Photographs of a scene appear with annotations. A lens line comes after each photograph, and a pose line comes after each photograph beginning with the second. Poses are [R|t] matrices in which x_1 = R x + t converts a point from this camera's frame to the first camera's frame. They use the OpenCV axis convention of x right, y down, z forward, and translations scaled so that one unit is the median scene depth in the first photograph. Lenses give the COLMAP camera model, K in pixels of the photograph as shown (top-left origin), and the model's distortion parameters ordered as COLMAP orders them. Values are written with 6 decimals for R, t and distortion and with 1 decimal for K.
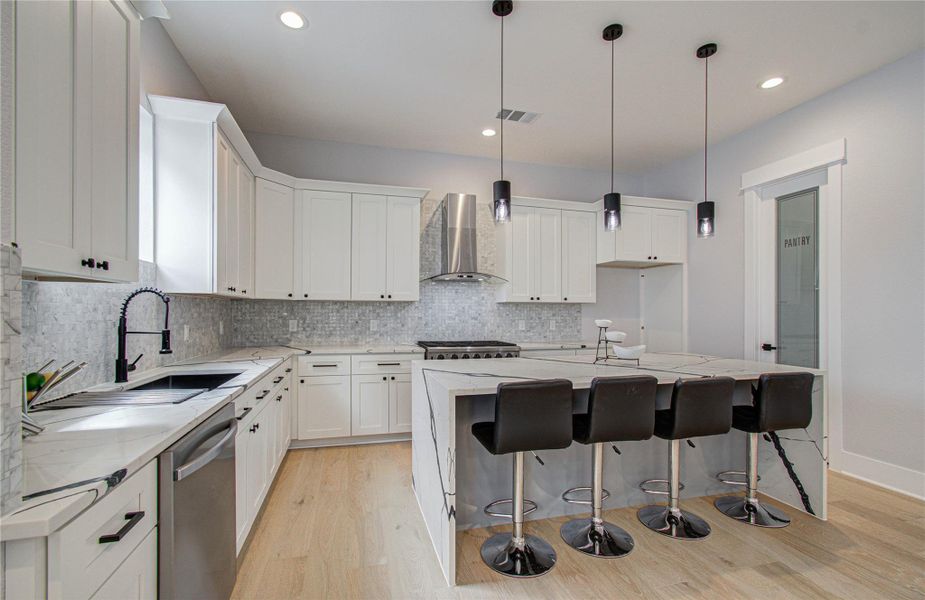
lens RADIAL K [[408.0, 0, 466.7], [0, 408.0, 307.4], [0, 0, 1]] dist [-0.000091, 0.000203]
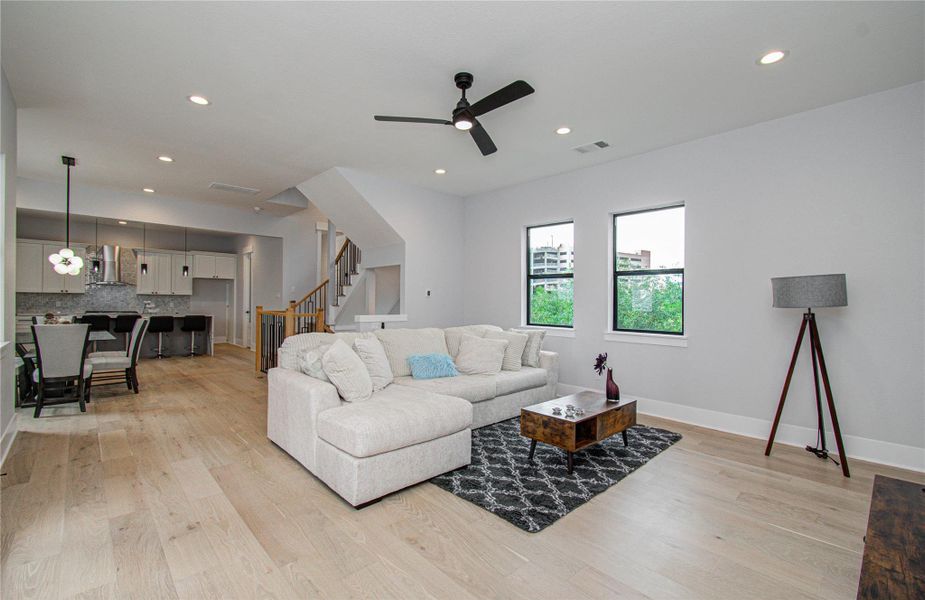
lens RADIAL K [[408.0, 0, 466.7], [0, 408.0, 307.4], [0, 0, 1]] dist [-0.000091, 0.000203]
pose [[0.885288, 0.003417, 0.465030, 0.774190], [-0.016301, 0.999587, 0.023687, -0.027613], [-0.464757, -0.028550, 0.884978, -2.173124]]
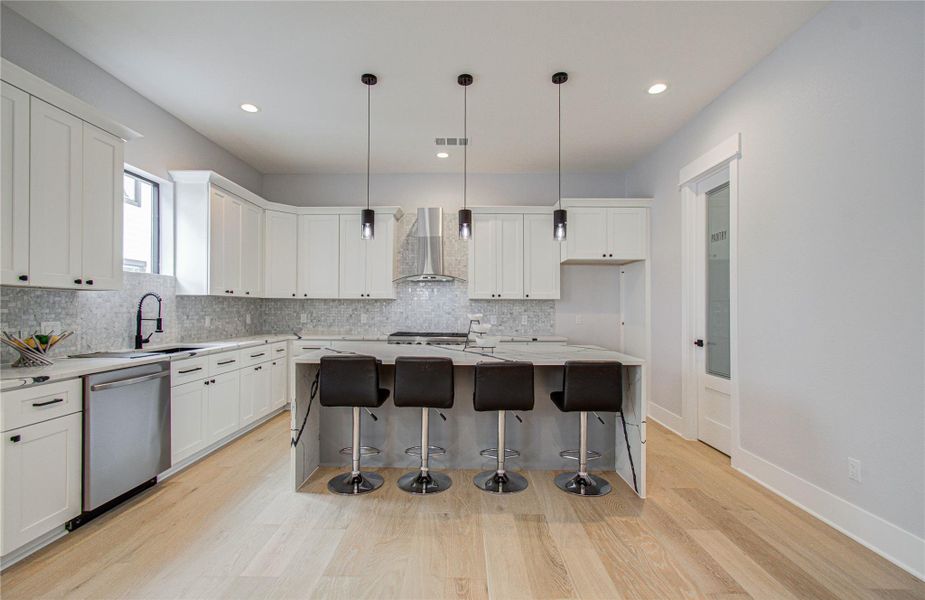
lens RADIAL K [[408.3, 0, 458.5], [0, 408.3, 301.4], [0, 0, 1]] dist [-0.002644, 0.000052]
pose [[0.958654, -0.004319, -0.284541, 0.460892], [0.002578, 0.999976, -0.006491, 0.001150], [0.284562, 0.005489, 0.958642, -0.120761]]
